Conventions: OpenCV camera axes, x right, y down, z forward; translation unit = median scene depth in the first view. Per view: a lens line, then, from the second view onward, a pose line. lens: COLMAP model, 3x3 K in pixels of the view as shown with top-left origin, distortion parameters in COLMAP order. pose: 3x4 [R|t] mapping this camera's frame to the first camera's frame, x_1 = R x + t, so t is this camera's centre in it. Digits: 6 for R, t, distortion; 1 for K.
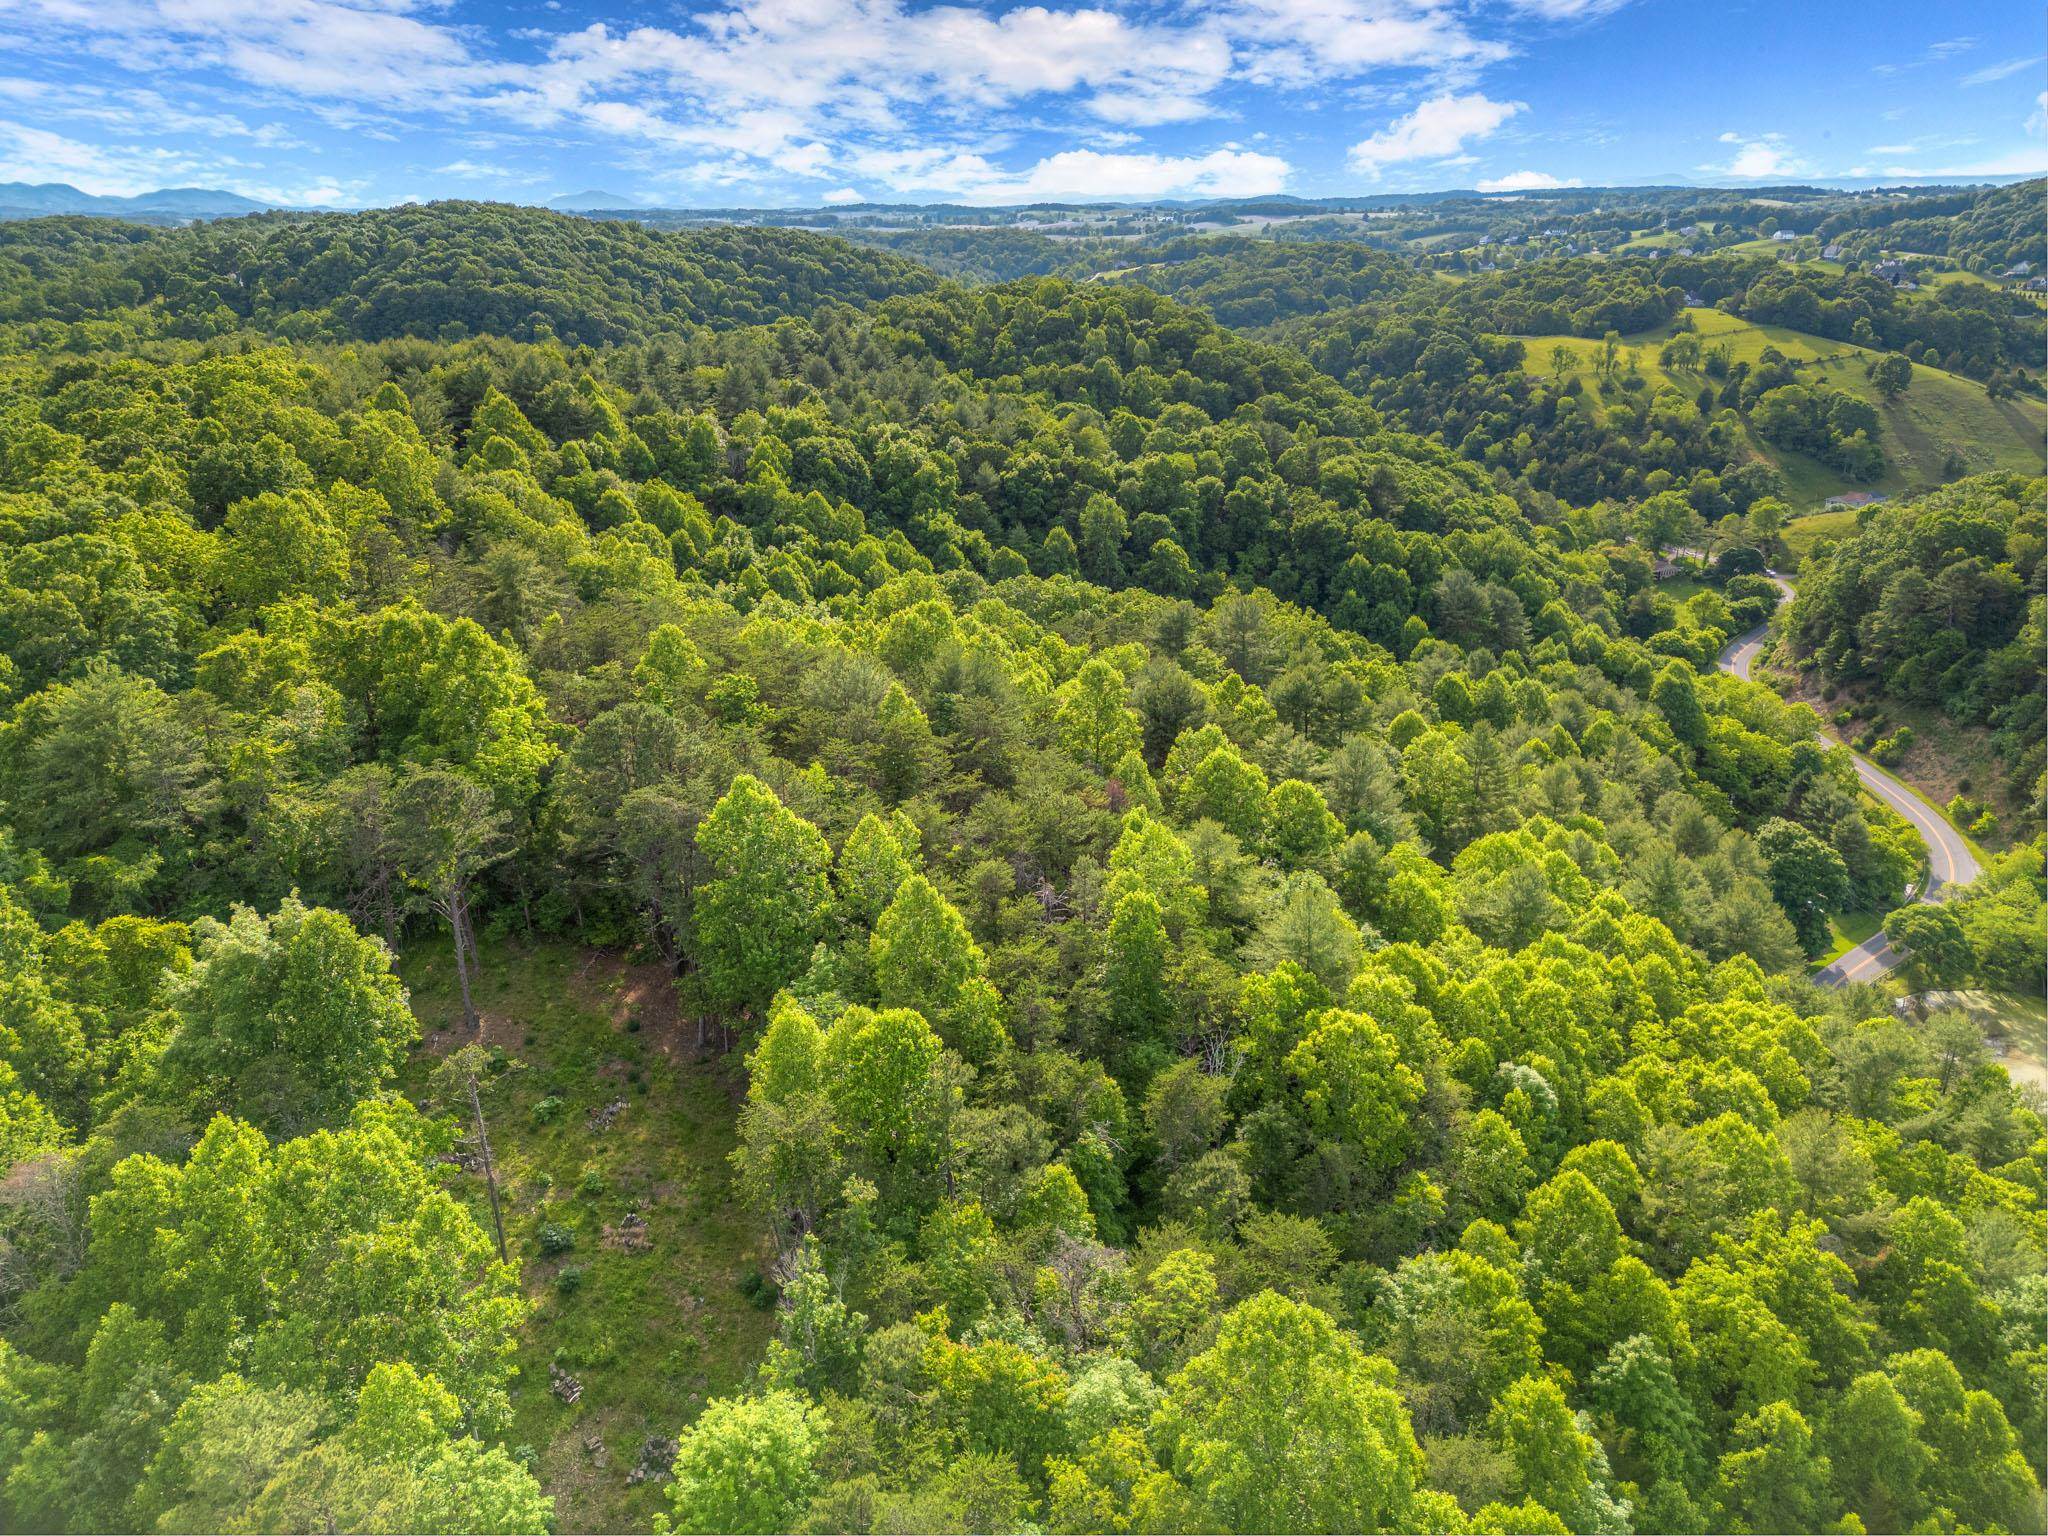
lens RADIAL K [[1442.7, 0, 1039.1], [0, 1442.7, 753.5], [0, 0, 1]] dist [0.069353, -0.055758]
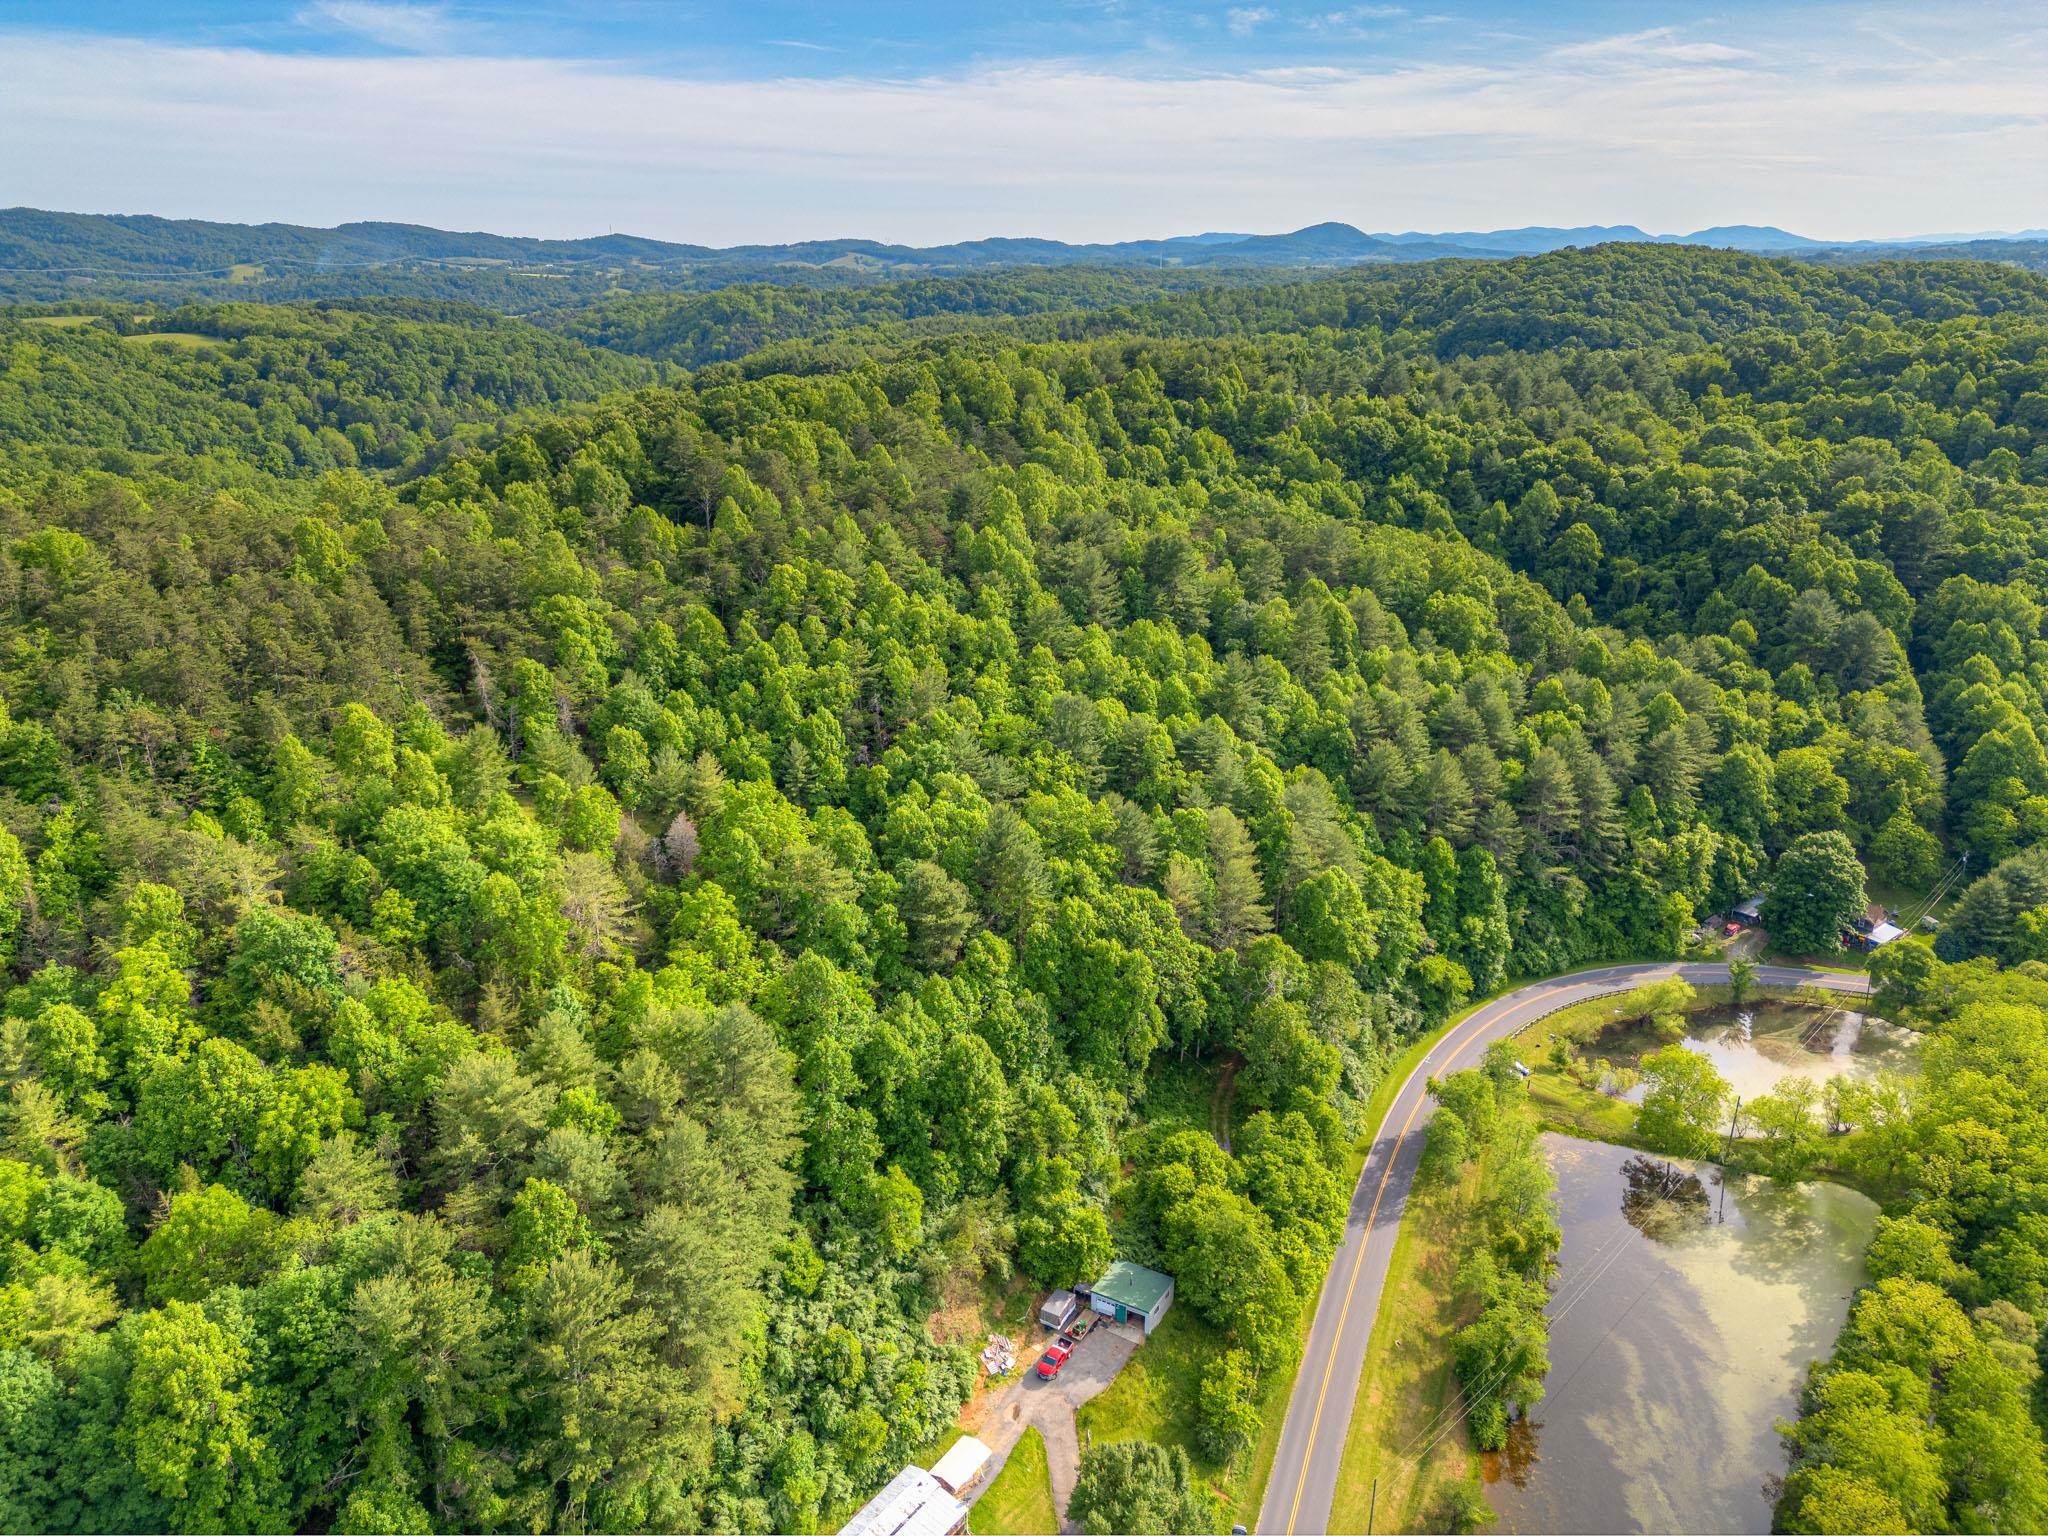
lens RADIAL K [[1442.7, 0, 1030.2], [0, 1442.7, 753.7], [0, 0, 1]] dist [0.069353, -0.055758]
pose [[0.604566, 0.257579, -0.753759, 0.572164], [-0.273190, 0.955929, 0.107549, 0.021532], [0.748242, 0.140899, 0.648291, -0.076433]]
